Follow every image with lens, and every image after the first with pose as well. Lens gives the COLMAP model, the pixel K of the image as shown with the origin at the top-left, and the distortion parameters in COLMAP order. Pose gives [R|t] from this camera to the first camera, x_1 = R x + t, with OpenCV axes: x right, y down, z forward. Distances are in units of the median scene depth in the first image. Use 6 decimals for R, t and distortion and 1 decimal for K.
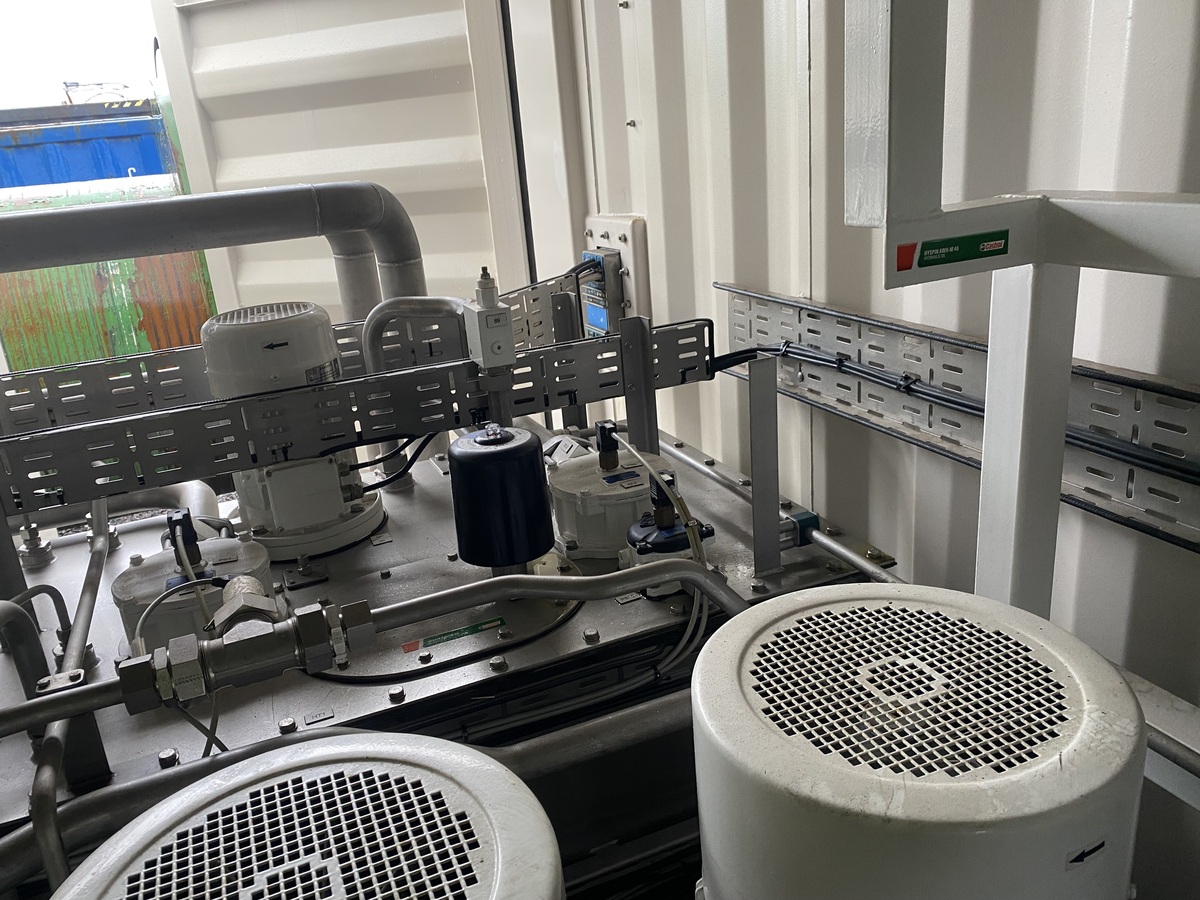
lens RADIAL K [[916.0, 0, 587.6], [0, 916.0, 446.1], [0, 0, 1]] dist [0.040324, -0.036739]
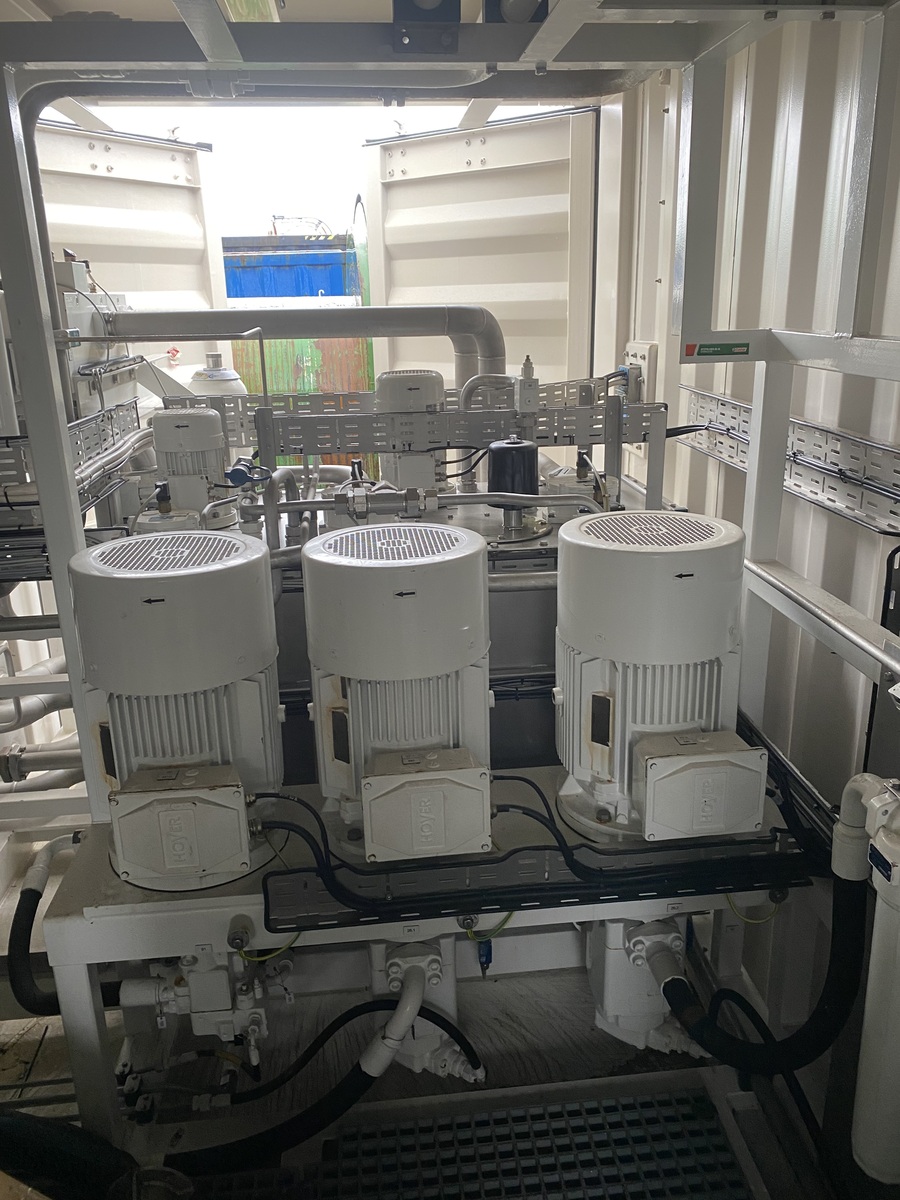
lens RADIAL K [[918.2, 0, 453.7], [0, 918.2, 588.4], [0, 0, 1]] dist [0.062687, -0.037464]
pose [[0.956062, 0.149330, -0.252280, 0.242186], [-0.149943, 0.988550, 0.016909, 0.220705], [0.251916, 0.021662, 0.967507, -0.692173]]
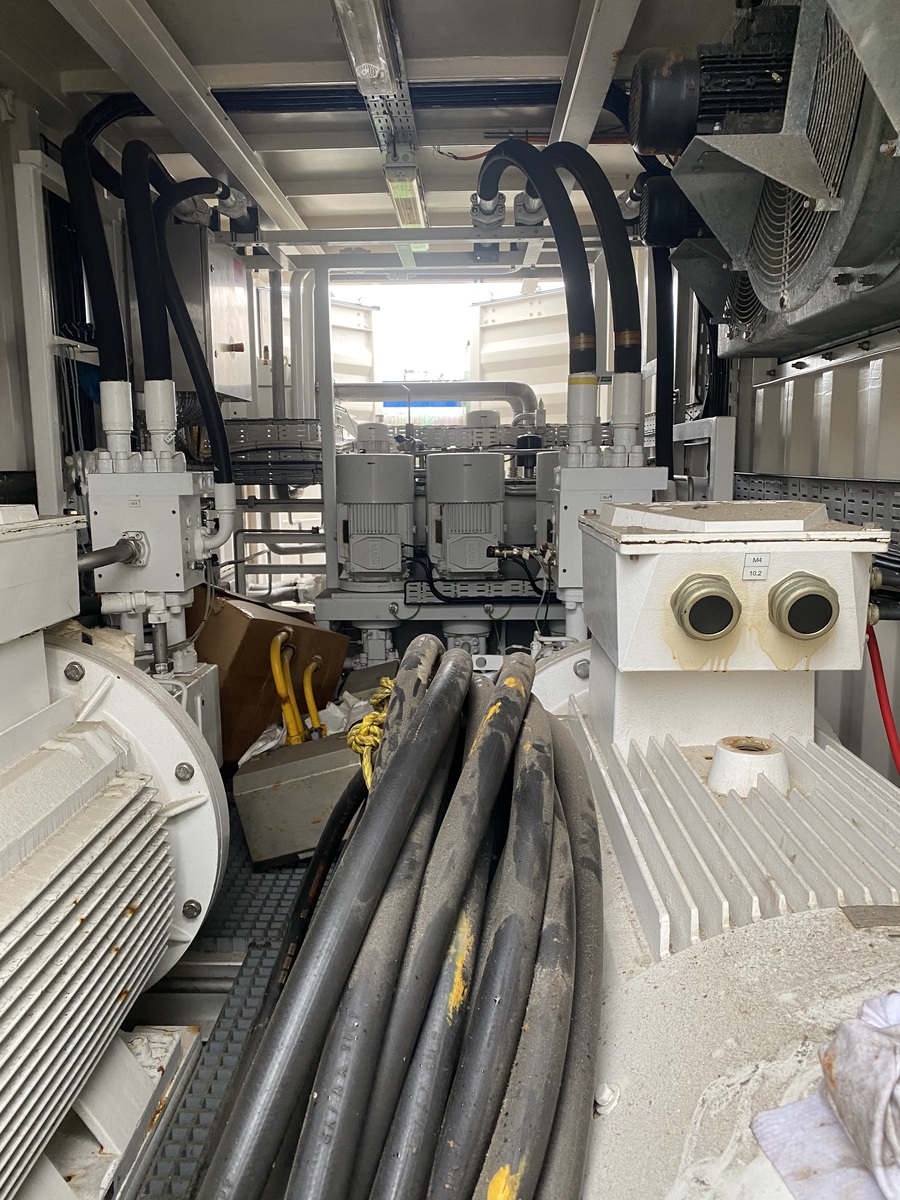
lens RADIAL K [[911.8, 0, 450.0], [0, 911.8, 600.0], [0, 0, 1]] dist [0.050376, -0.014452]
pose [[0.912766, 0.139808, -0.383813, 0.930364], [-0.195386, 0.974577, -0.109658, 0.923389], [0.358724, 0.175084, 0.916876, -2.021522]]
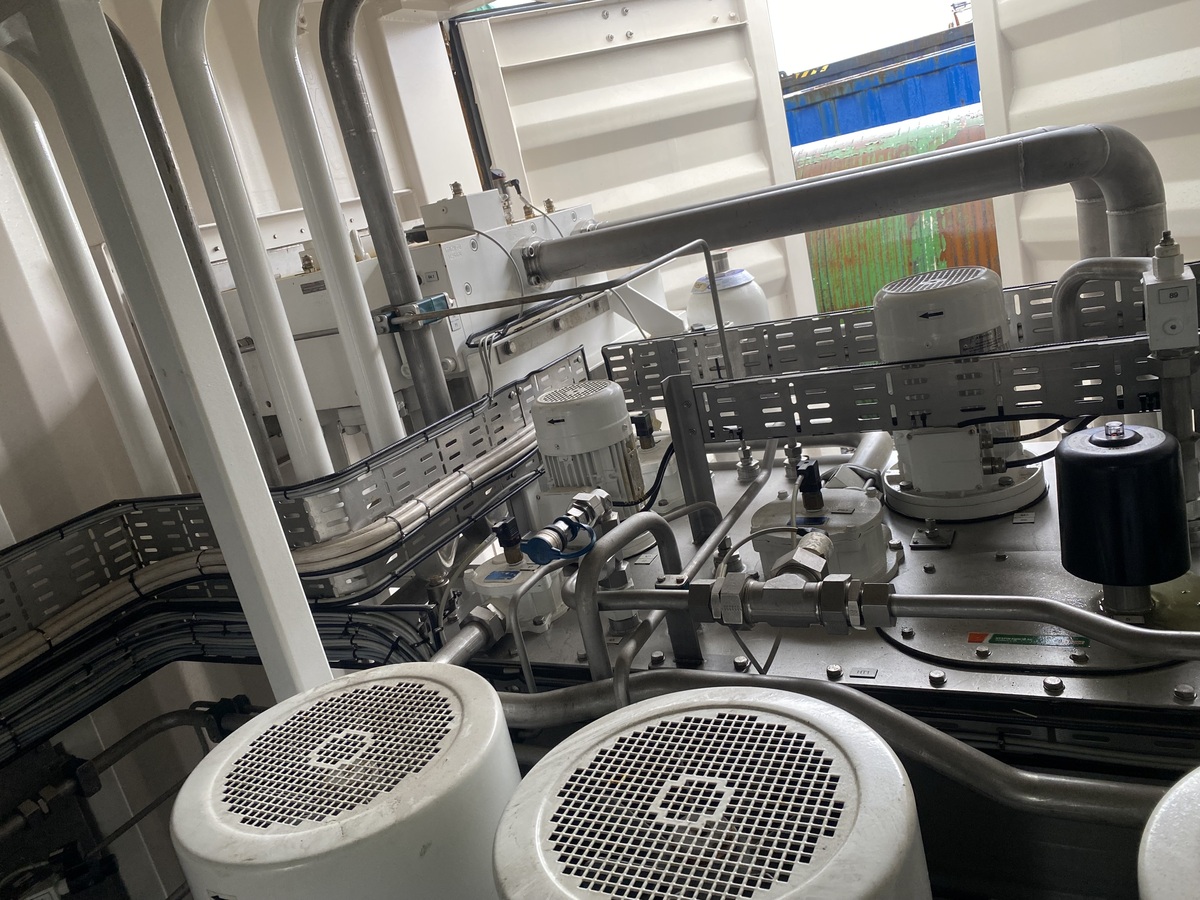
lens RADIAL K [[916.0, 0, 587.6], [0, 916.0, 446.1], [0, 0, 1]] dist [0.040324, -0.036739]
pose [[0.647611, 0.151536, -0.746751, 0.185796], [-0.080934, 0.988161, 0.130336, -0.060897], [0.757661, -0.023970, 0.652208, 0.030099]]
